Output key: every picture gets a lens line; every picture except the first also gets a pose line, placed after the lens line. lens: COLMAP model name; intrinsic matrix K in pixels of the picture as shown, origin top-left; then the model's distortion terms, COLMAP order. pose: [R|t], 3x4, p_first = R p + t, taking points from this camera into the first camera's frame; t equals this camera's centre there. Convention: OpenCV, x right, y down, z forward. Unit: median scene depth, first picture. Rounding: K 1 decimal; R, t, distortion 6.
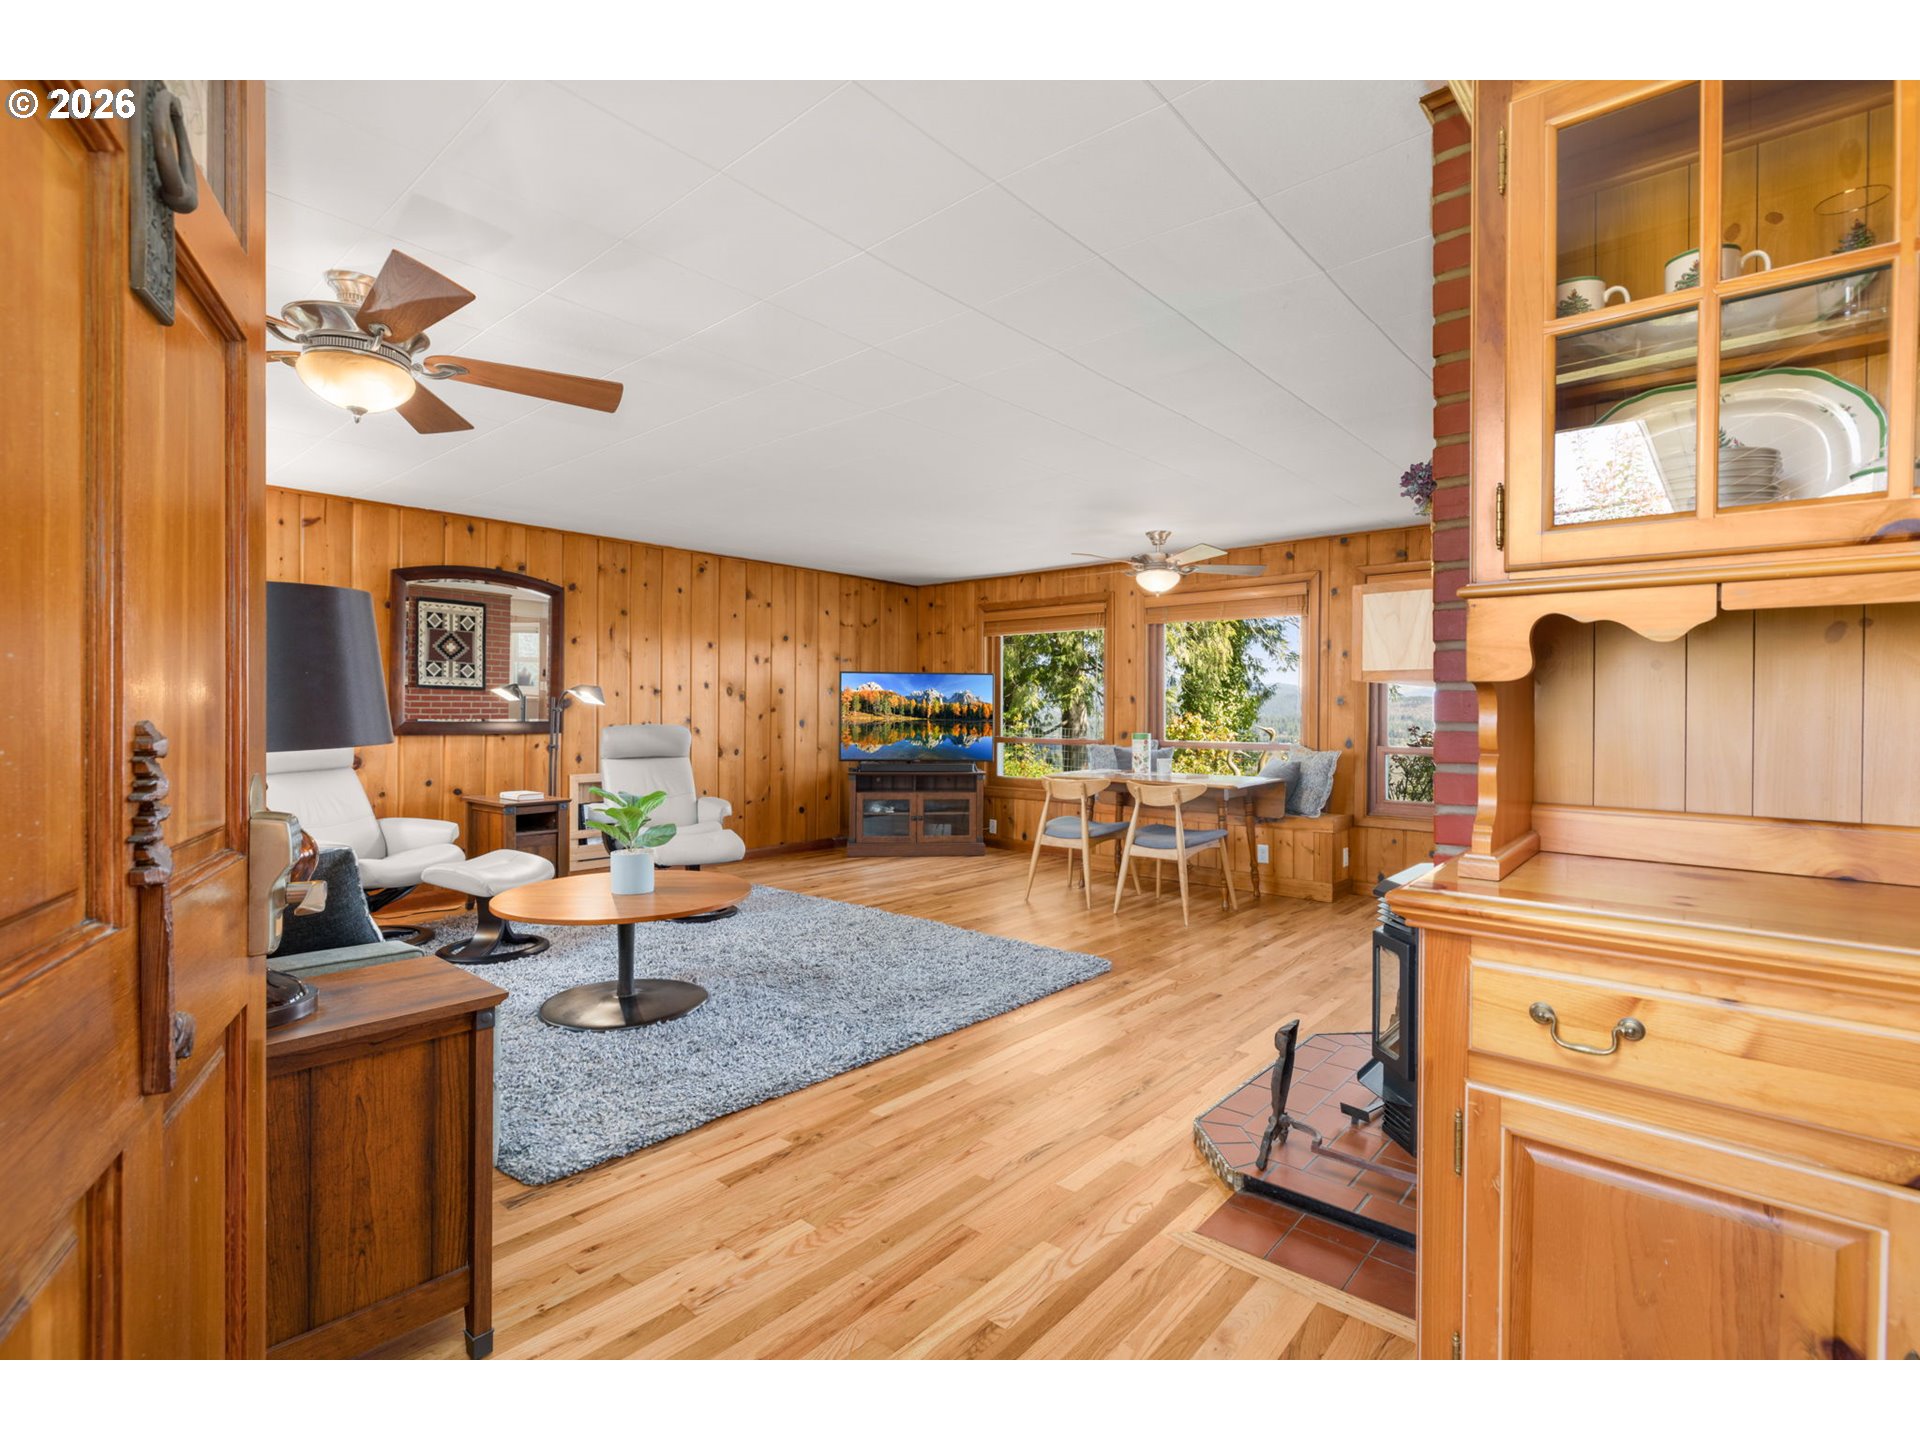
lens RADIAL K [[906.0, 0, 962.5], [0, 906.0, 714.3], [0, 0, 1]] dist [-0.008278, 0.000007]
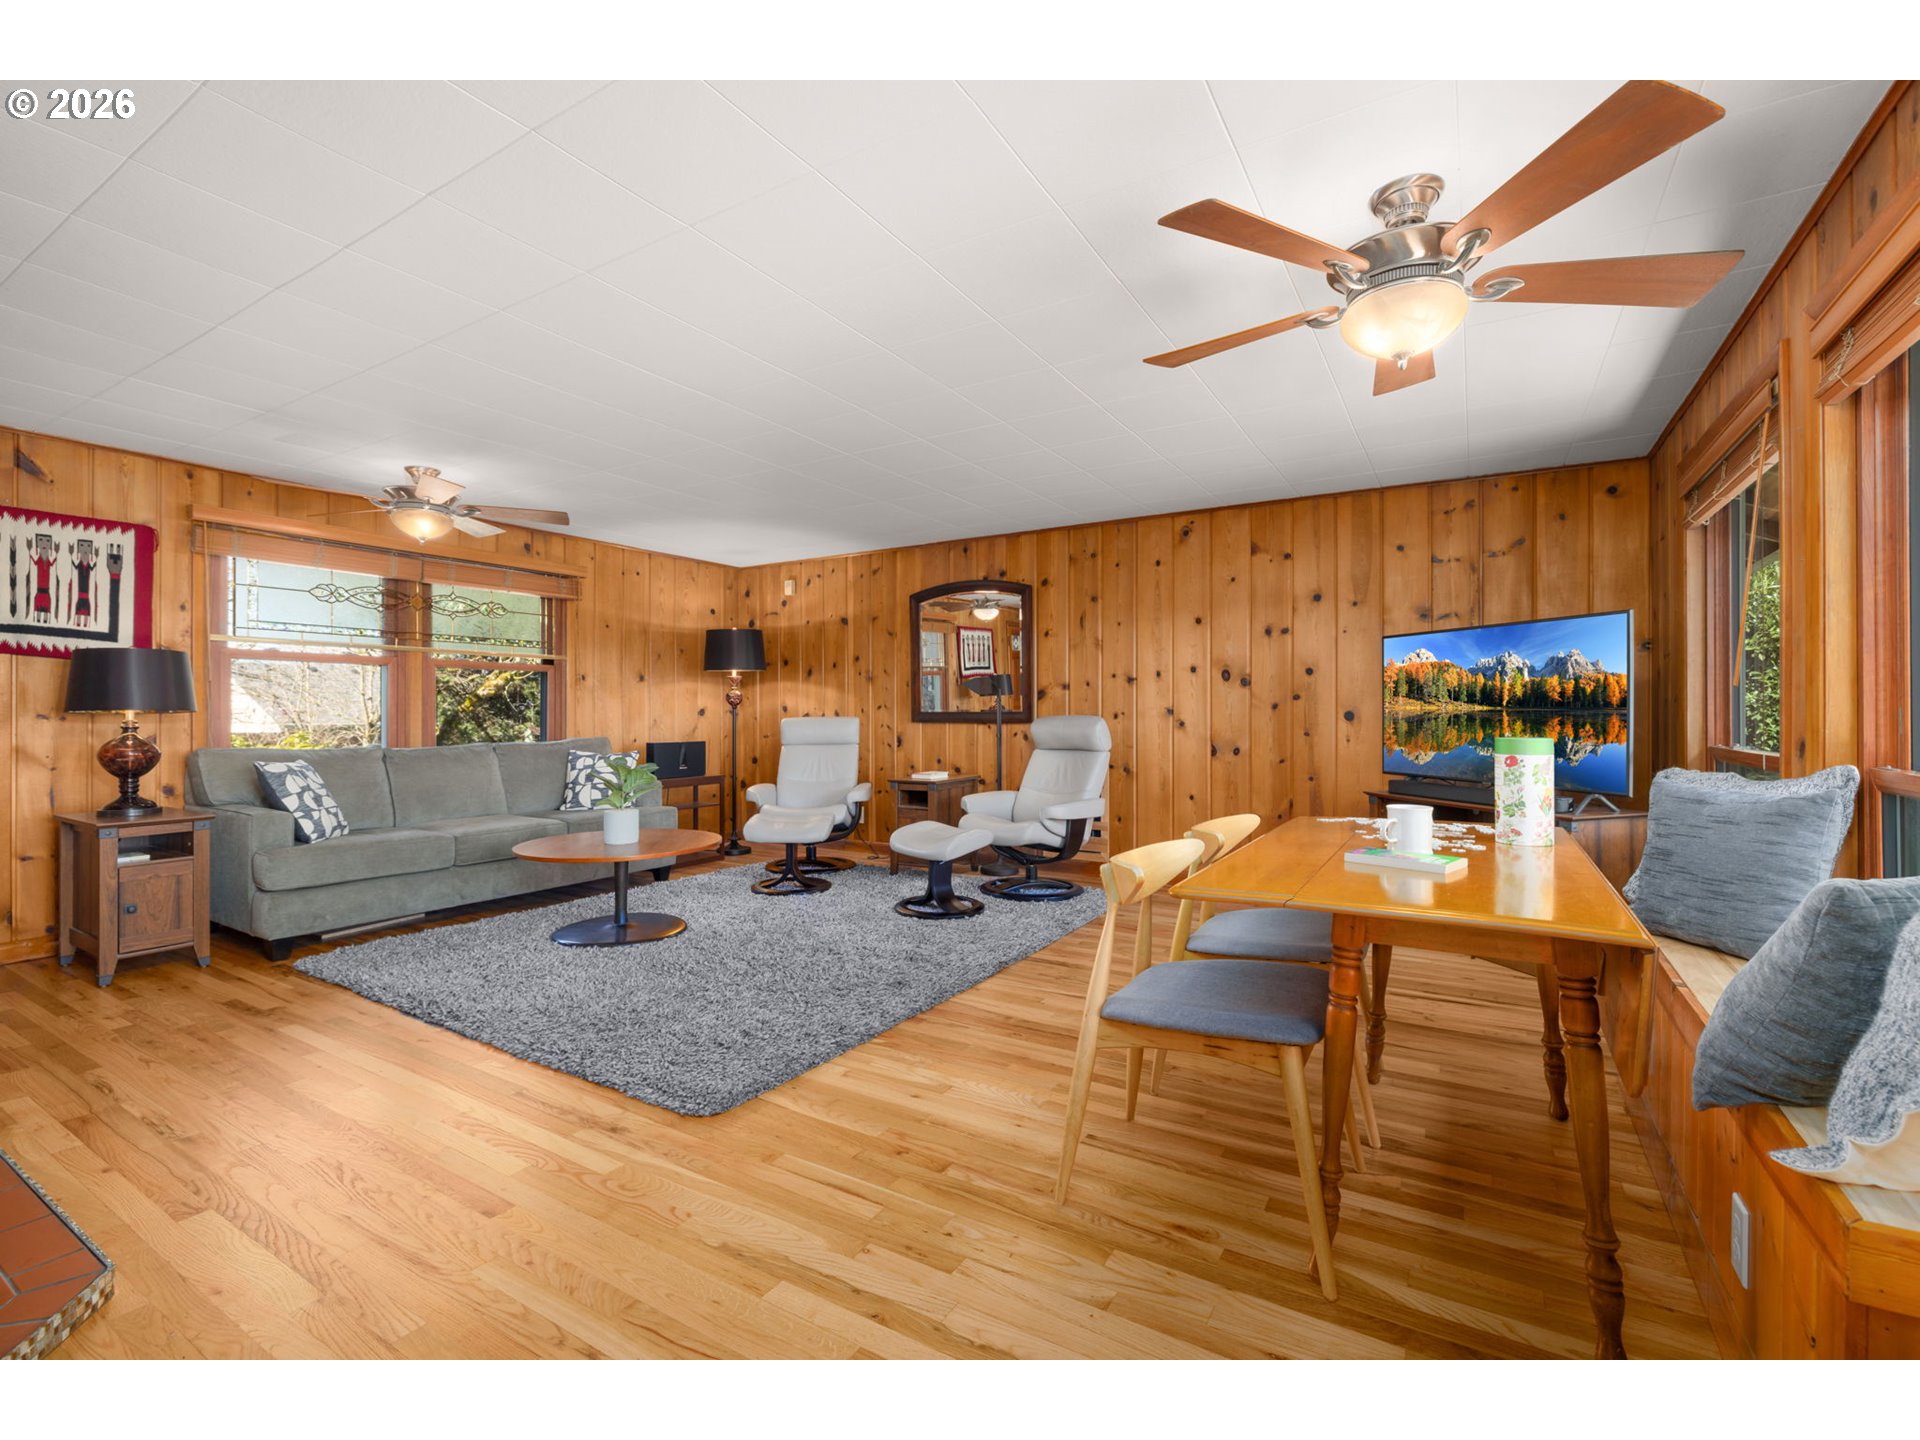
lens RADIAL K [[849.2, 0, 965.0], [0, 849.2, 713.6], [0, 0, 1]] dist [-0.004610, 0.000197]
pose [[0.174566, -0.002330, -0.984643, 0.507780], [0.000113, 0.999997, -0.002346, 0.012006], [0.984645, 0.000298, 0.174566, 0.734283]]
